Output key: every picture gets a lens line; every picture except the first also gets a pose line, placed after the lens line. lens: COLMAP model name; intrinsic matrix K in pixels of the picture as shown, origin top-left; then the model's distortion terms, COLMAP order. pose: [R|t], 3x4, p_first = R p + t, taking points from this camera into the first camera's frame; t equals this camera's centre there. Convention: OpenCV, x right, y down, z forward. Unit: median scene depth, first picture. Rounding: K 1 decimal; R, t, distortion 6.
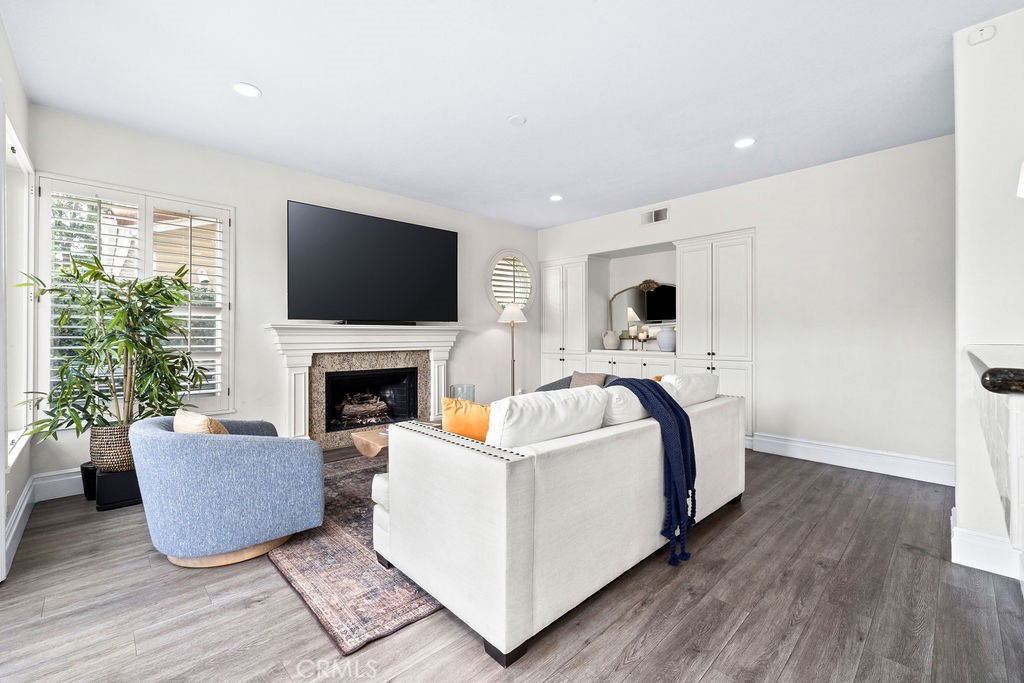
lens RADIAL K [[429.4, 0, 508.2], [0, 429.4, 335.0], [0, 0, 1]] dist [0.000679, 0.000031]
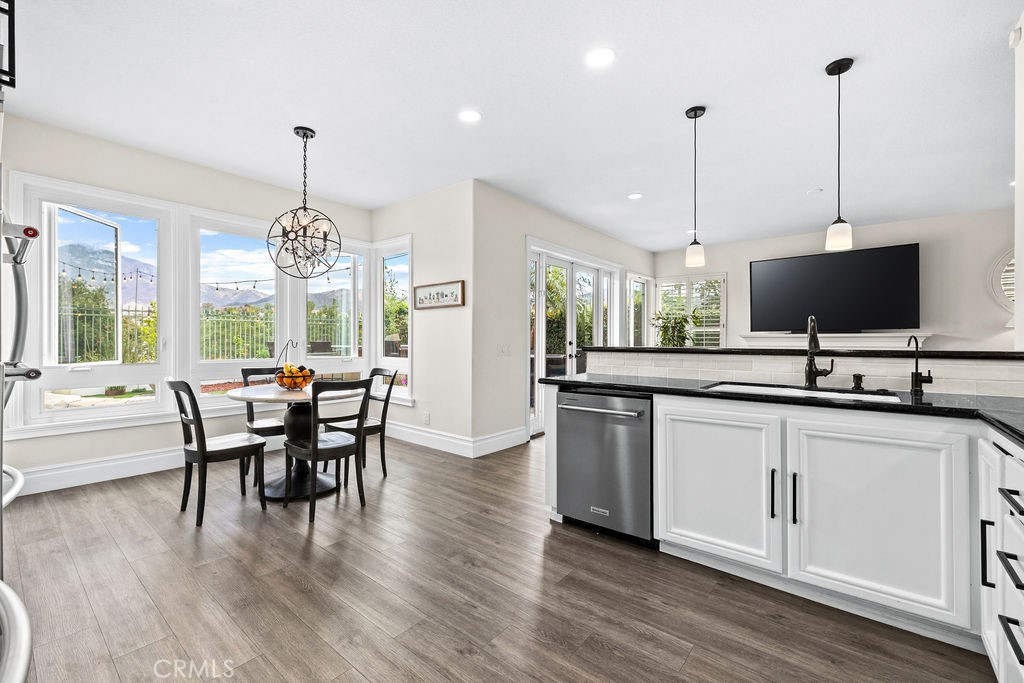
lens RADIAL K [[432.7, 0, 508.3], [0, 432.7, 341.2], [0, 0, 1]] dist [0.001593, -0.000337]
pose [[0.117536, 0.001973, -0.993067, 0.971167], [-0.002607, 0.999995, 0.001678, 0.000457], [0.993065, 0.002392, 0.117540, -0.134857]]
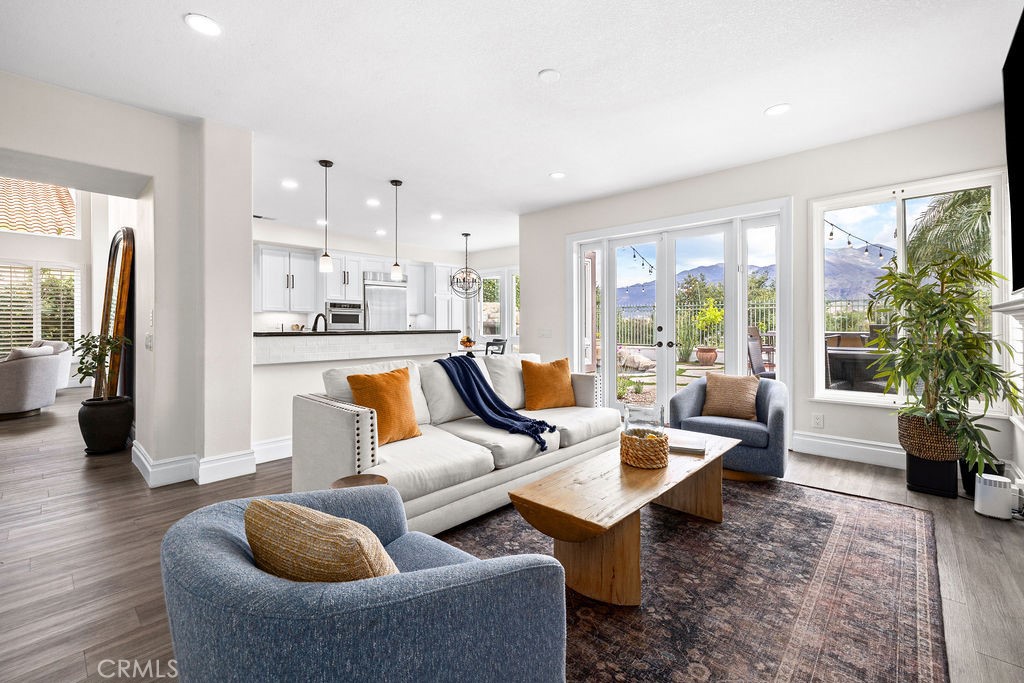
lens RADIAL K [[433.9, 0, 504.8], [0, 433.9, 326.0], [0, 0, 1]] dist [0.001089, 0.000270]
pose [[-0.998280, 0.002855, -0.058553, 0.115673], [0.002741, 0.999994, 0.002030, -0.001797], [0.058559, 0.001866, -0.998282, 1.348268]]
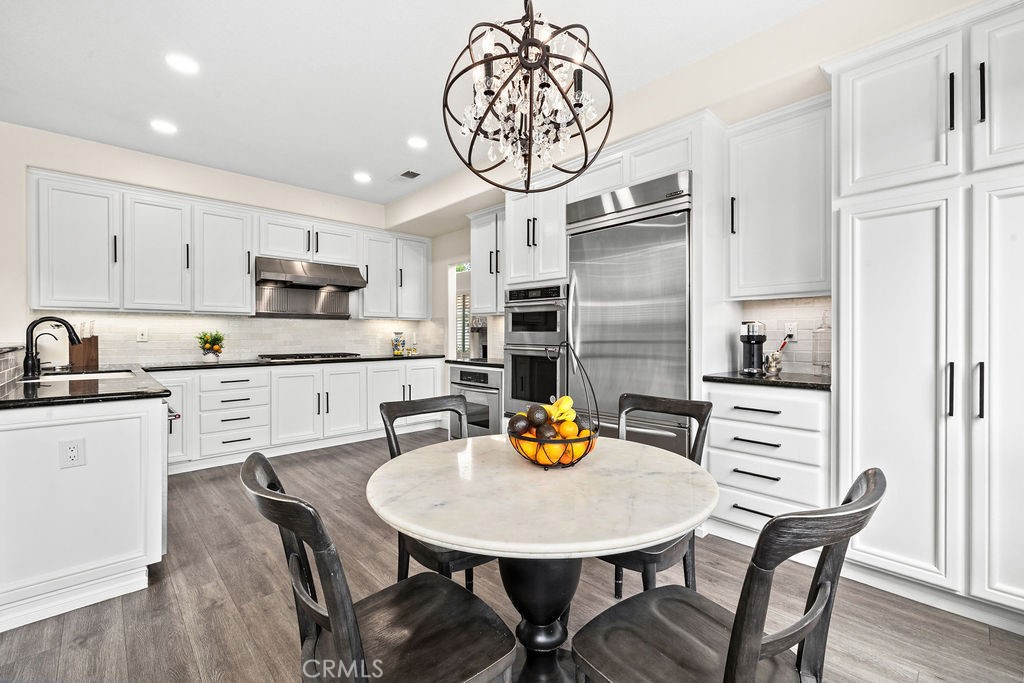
lens RADIAL K [[435.9, 0, 508.0], [0, 435.9, 337.3], [0, 0, 1]] dist [0.001528, 0.000258]
pose [[0.009887, -0.004234, 0.999942, -0.150960], [-0.002127, 0.999989, 0.004256, -0.003895], [-0.999949, -0.002169, 0.009878, -0.391893]]
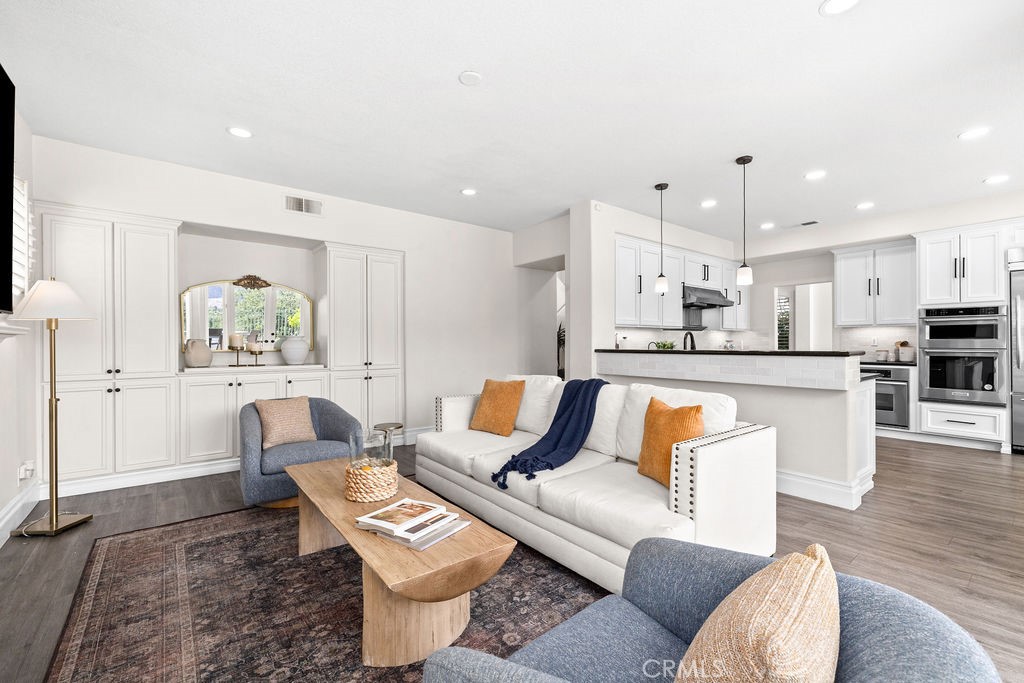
lens RADIAL K [[434.5, 0, 508.5], [0, 434.5, 344.1], [0, 0, 1]] dist [0.000147, 0.000237]
pose [[0.093568, -0.000668, 0.995613, -0.565935], [0.003645, 0.999993, 0.000328, -0.002152], [-0.995606, 0.003599, 0.093570, 0.619828]]
